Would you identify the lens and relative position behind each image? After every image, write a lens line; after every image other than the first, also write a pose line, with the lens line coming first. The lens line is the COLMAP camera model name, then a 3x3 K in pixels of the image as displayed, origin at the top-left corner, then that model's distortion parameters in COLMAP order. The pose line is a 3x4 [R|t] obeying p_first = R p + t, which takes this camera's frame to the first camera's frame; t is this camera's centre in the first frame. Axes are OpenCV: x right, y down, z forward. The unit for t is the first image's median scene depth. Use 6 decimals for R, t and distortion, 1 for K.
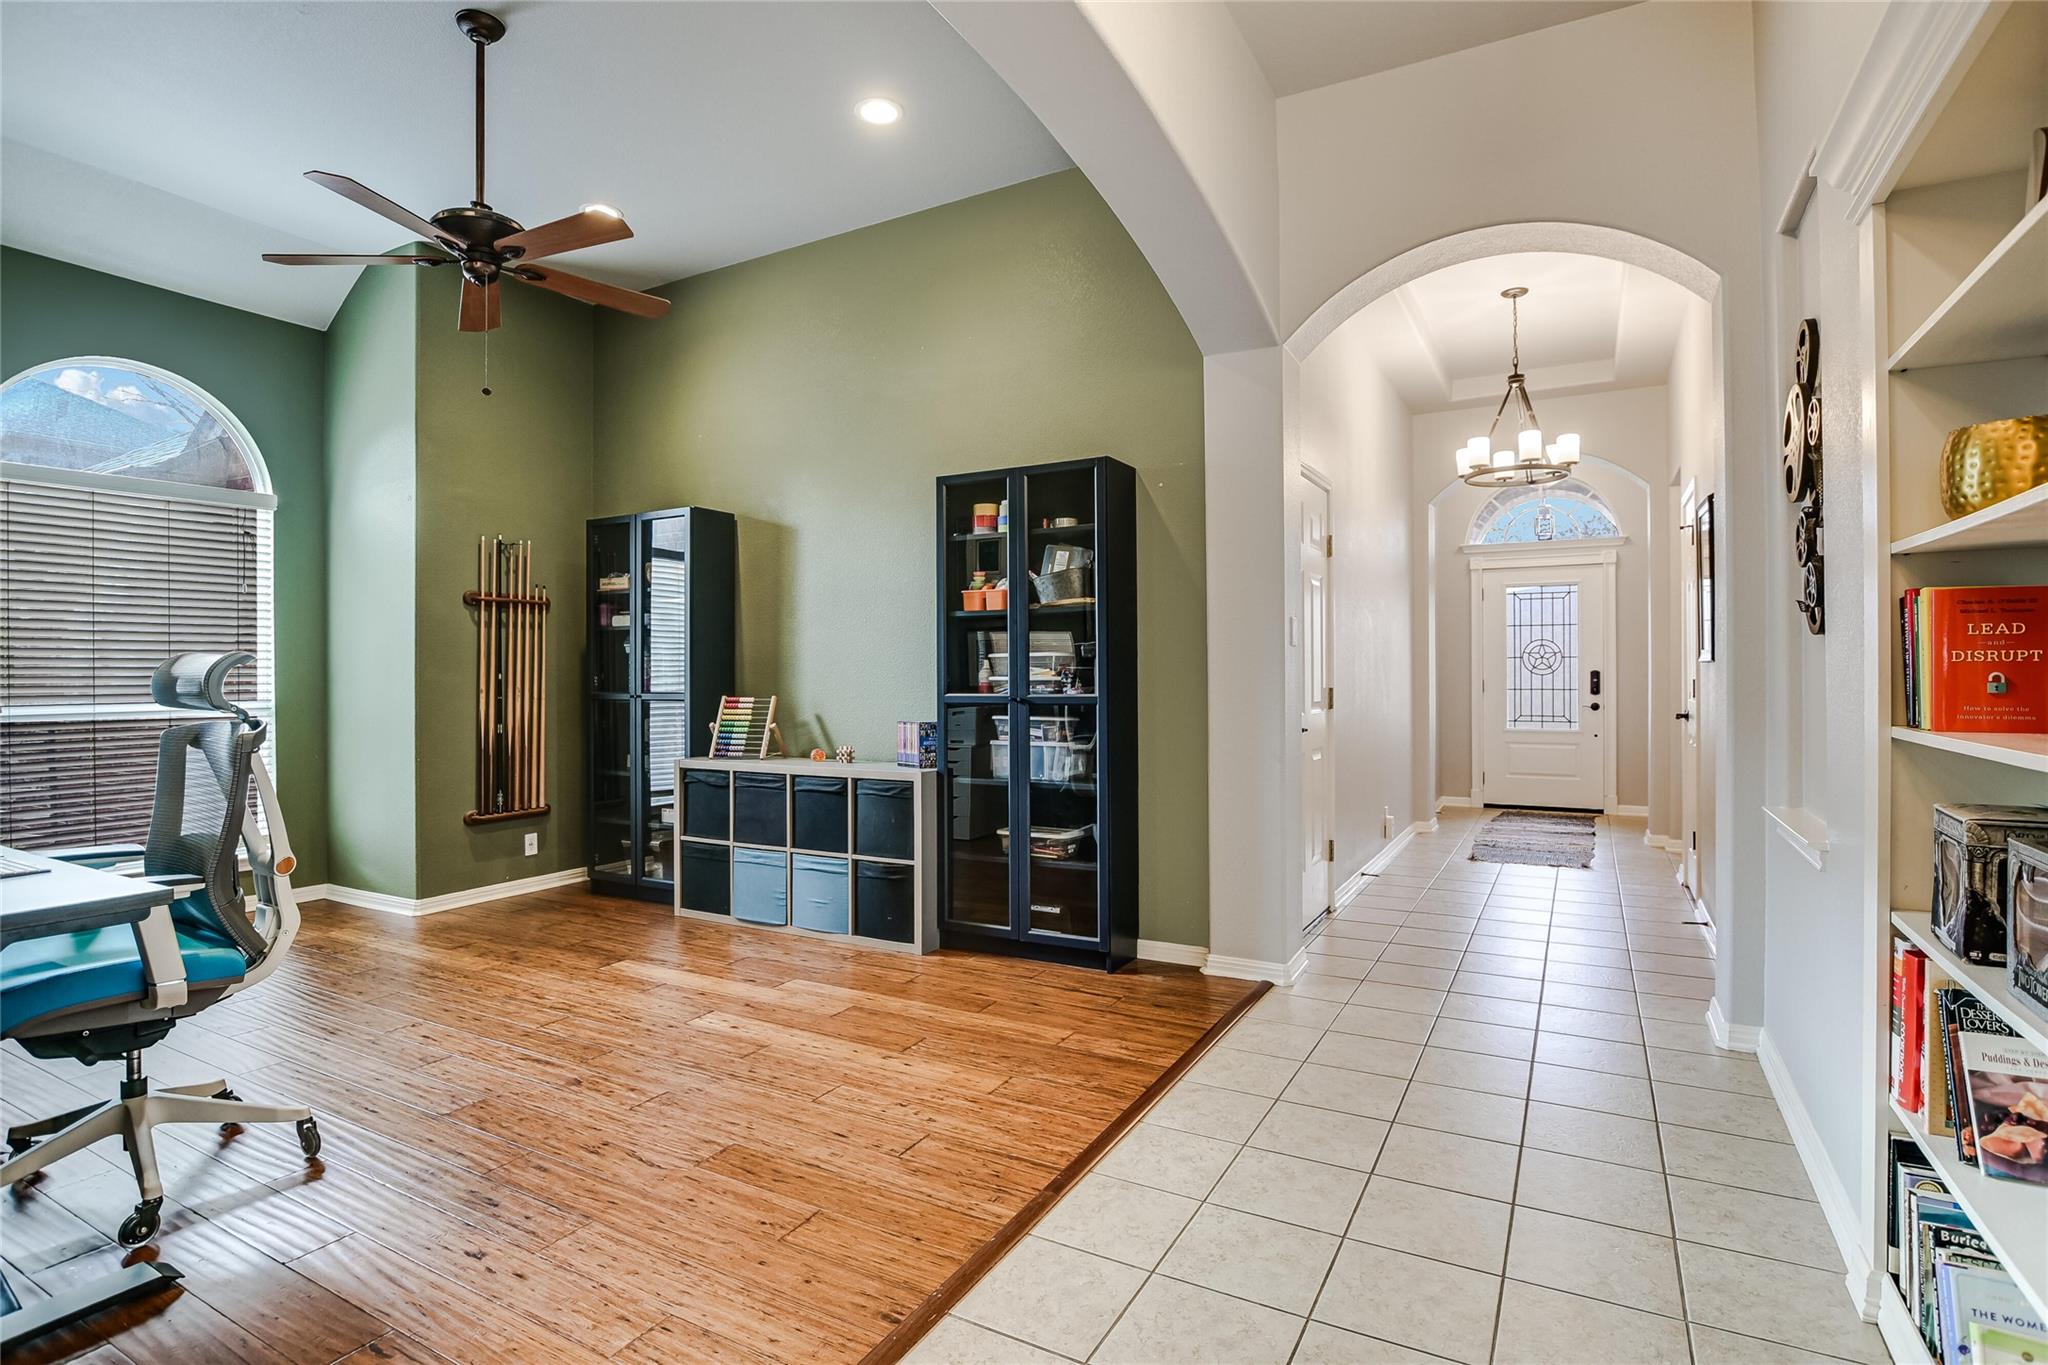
lens RADIAL K [[1007.3, 0, 1016.4], [0, 1007.3, 682.0], [0, 0, 1]] dist [-0.018969, 0.001104]
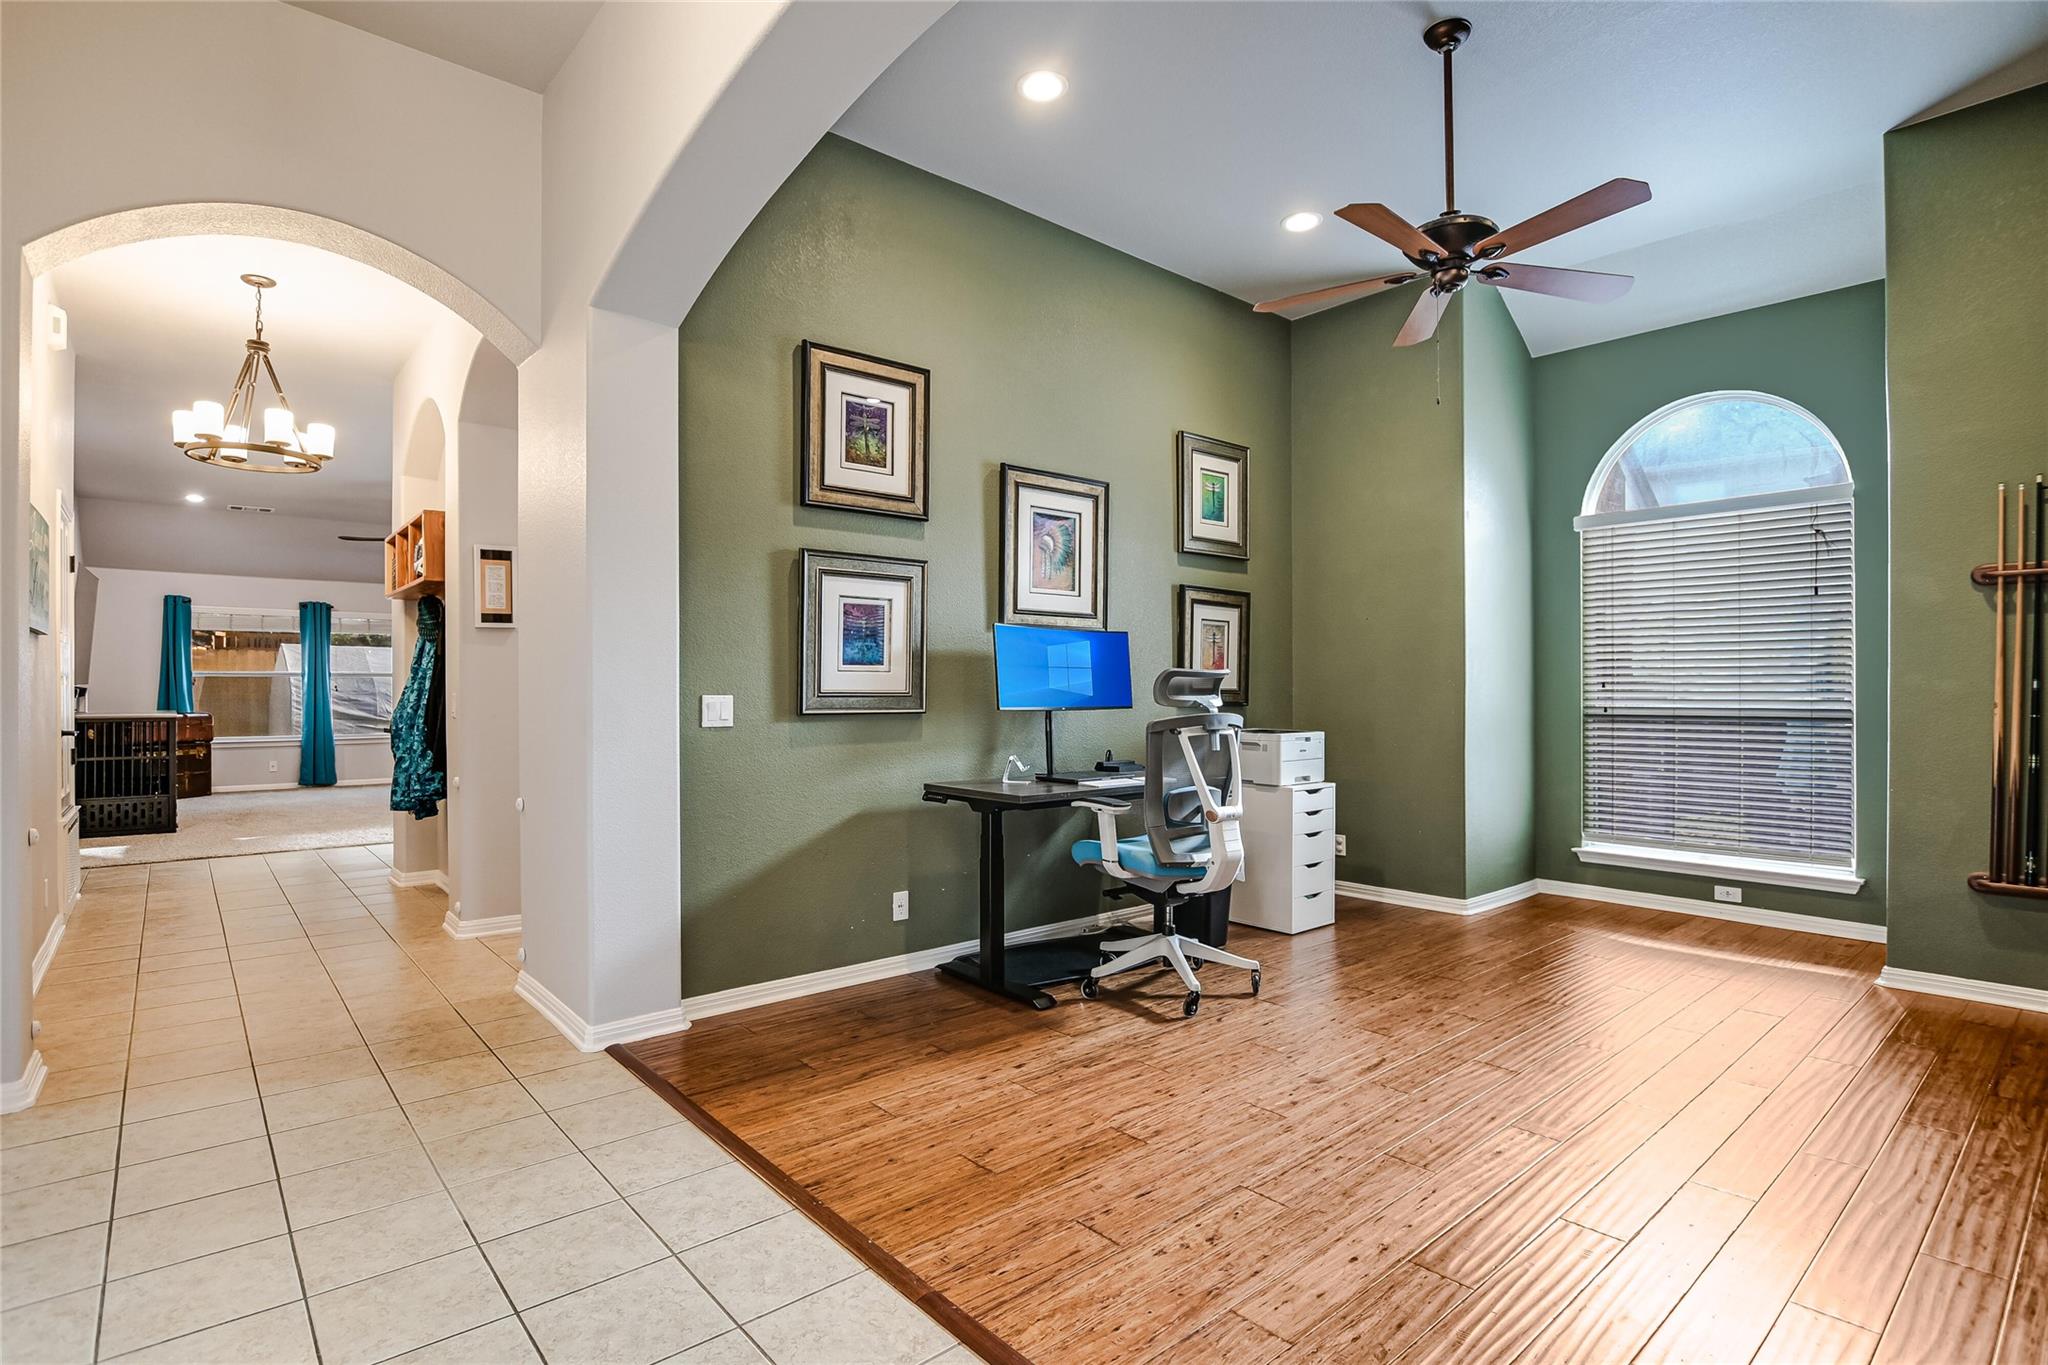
lens RADIAL K [[1001.4, 0, 1018.1], [0, 1001.4, 688.2], [0, 0, 1]] dist [-0.023635, -0.000076]
pose [[-0.338805, 0.004083, -0.940848, 0.621887], [-0.006099, 0.999960, 0.006535, -0.005975], [0.940837, 0.007953, -0.338767, 1.060176]]
